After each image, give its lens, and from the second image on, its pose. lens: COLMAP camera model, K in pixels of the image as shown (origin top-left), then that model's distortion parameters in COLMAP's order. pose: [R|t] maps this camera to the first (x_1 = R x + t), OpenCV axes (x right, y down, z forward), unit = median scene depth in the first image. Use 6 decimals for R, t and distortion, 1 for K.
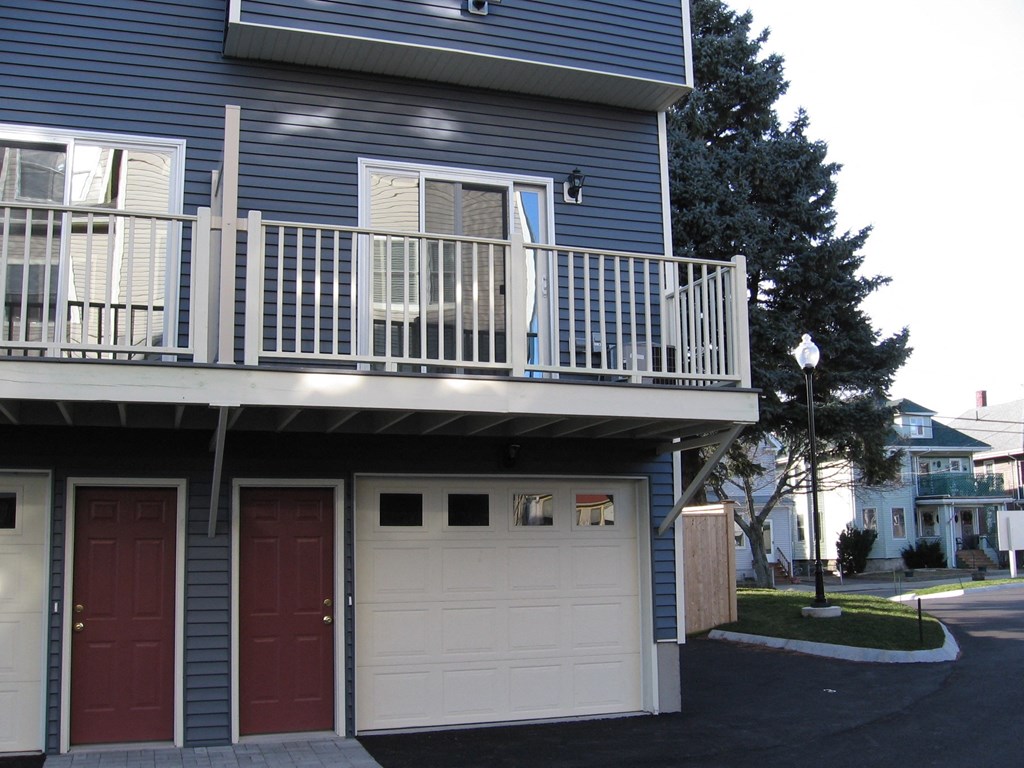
lens RADIAL K [[1056.4, 0, 509.2], [0, 1056.4, 387.9], [0, 0, 1]] dist [-0.156885, 0.142730]
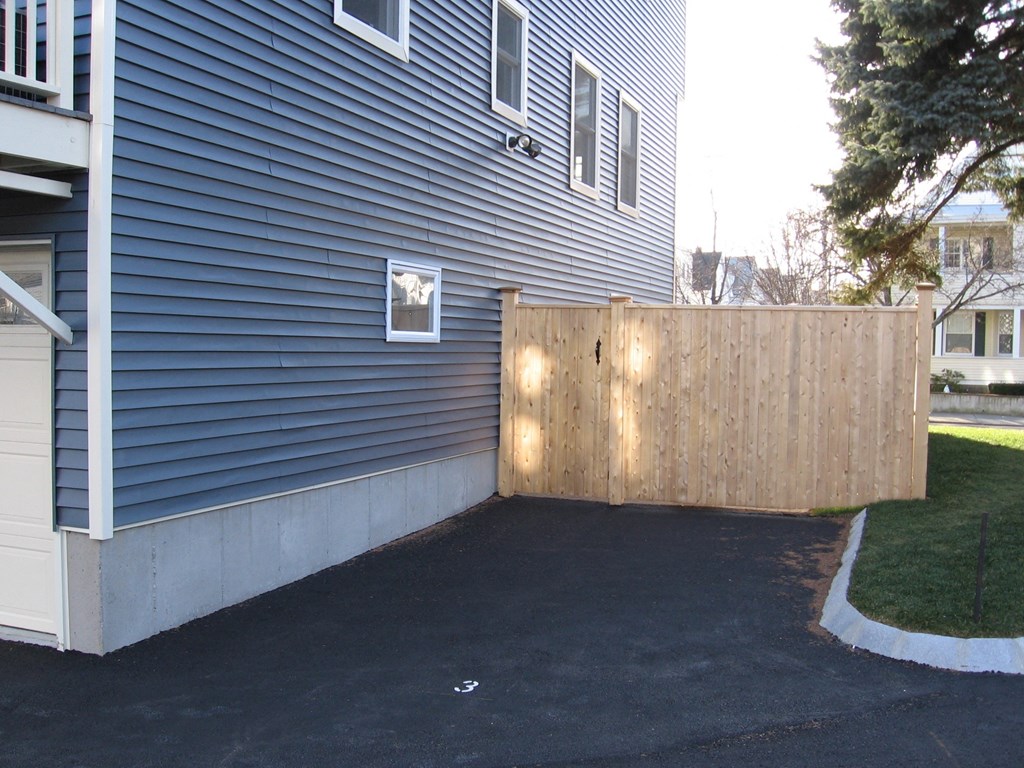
lens RADIAL K [[1056.4, 0, 509.2], [0, 1056.4, 387.9], [0, 0, 1]] dist [-0.156885, 0.142730]
pose [[0.757145, 0.051295, -0.651230, 0.412738], [0.075979, 0.983231, 0.165782, 0.055132], [0.648813, -0.175001, 0.740551, 0.451619]]
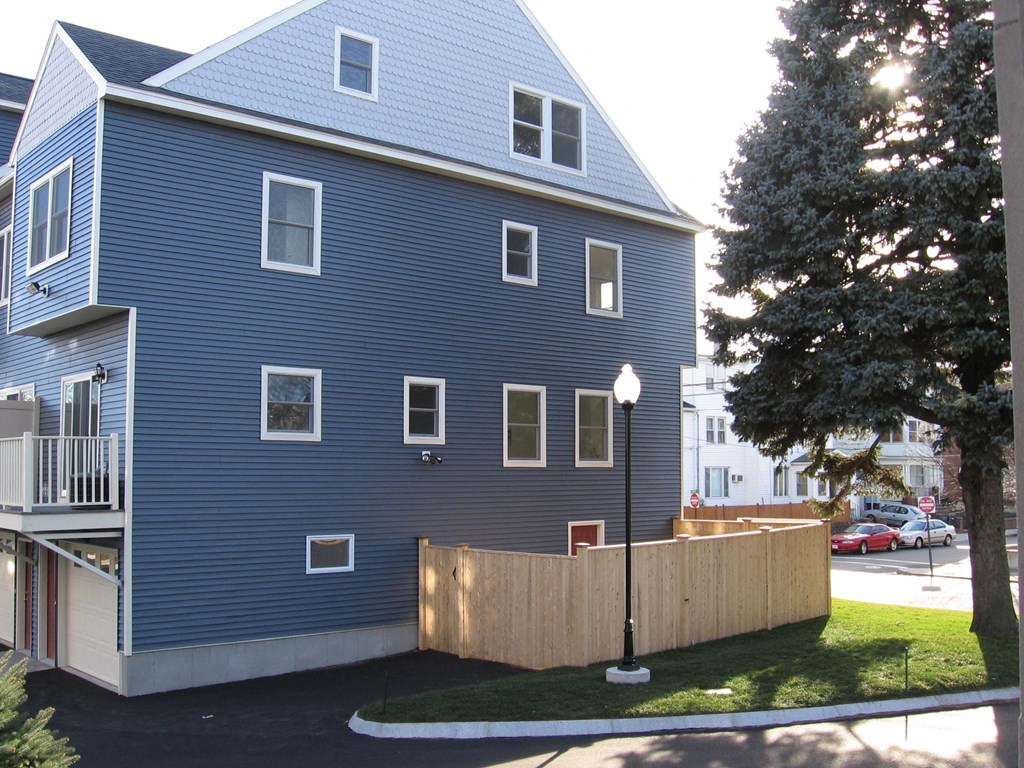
lens RADIAL K [[1056.4, 0, 509.2], [0, 1056.4, 387.9], [0, 0, 1]] dist [-0.156885, 0.142730]
pose [[0.383462, -0.061573, -0.921502, 1.129973], [0.140564, 0.990042, -0.007660, -0.040545], [0.912797, -0.126593, 0.388299, 0.588478]]
